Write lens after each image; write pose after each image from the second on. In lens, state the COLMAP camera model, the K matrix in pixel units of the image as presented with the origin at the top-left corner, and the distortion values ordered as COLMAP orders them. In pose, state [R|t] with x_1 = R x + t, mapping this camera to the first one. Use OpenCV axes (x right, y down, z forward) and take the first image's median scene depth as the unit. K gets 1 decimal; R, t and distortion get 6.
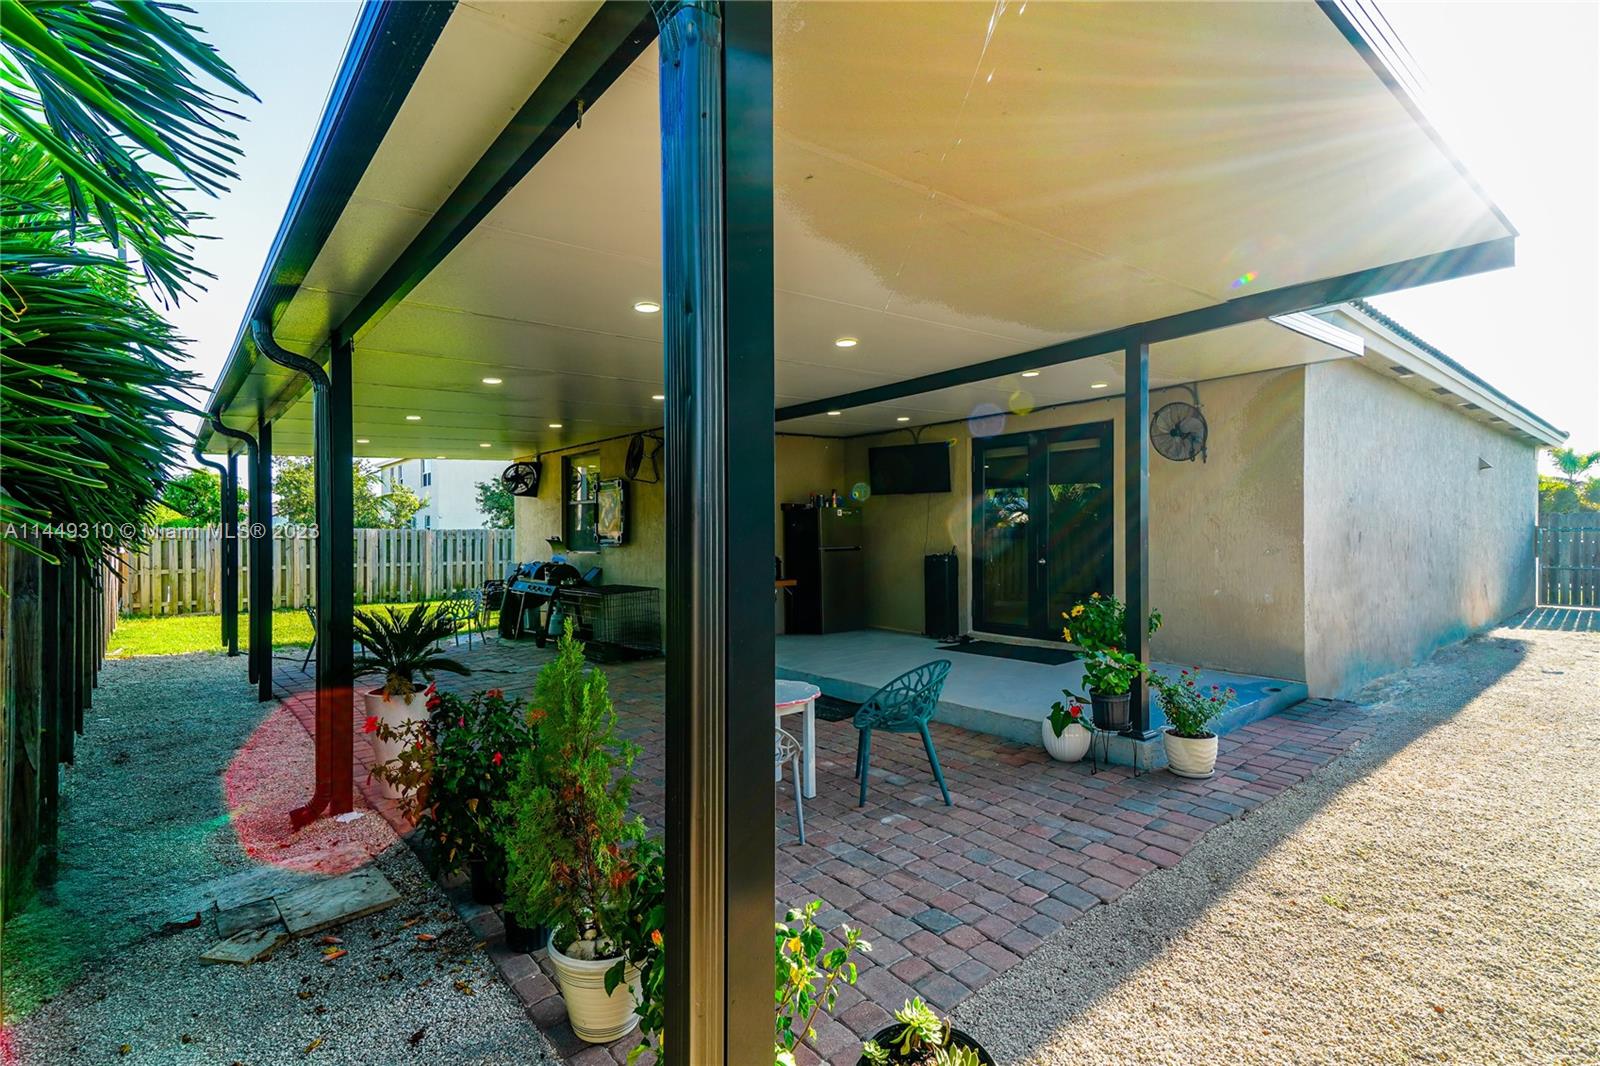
lens RADIAL K [[774.3, 0, 804.9], [0, 774.3, 540.2], [0, 0, 1]] dist [0.036851, -0.000252]
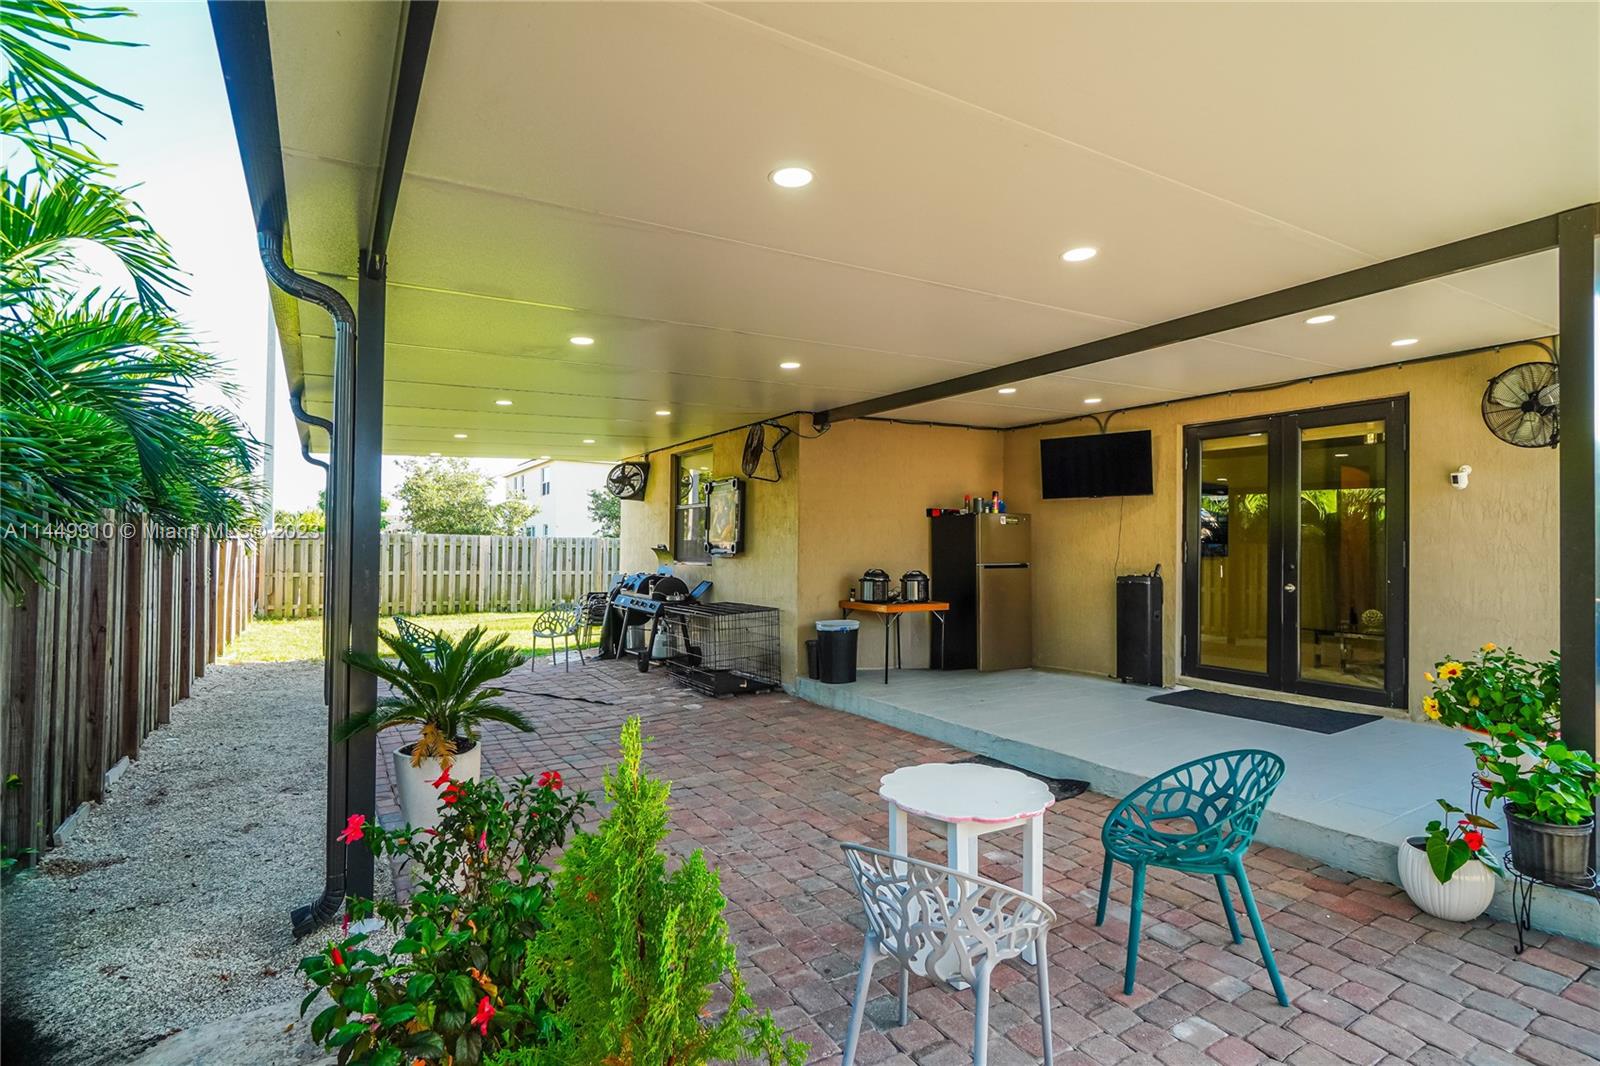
lens RADIAL K [[790.9, 0, 803.8], [0, 790.9, 554.8], [0, 0, 1]] dist [-0.000659, 0.000075]
pose [[0.989900, 0.018528, -0.140550, -0.043612], [-0.018686, 0.999825, 0.000191, 0.003833], [0.140529, 0.002438, 0.990074, 0.163874]]
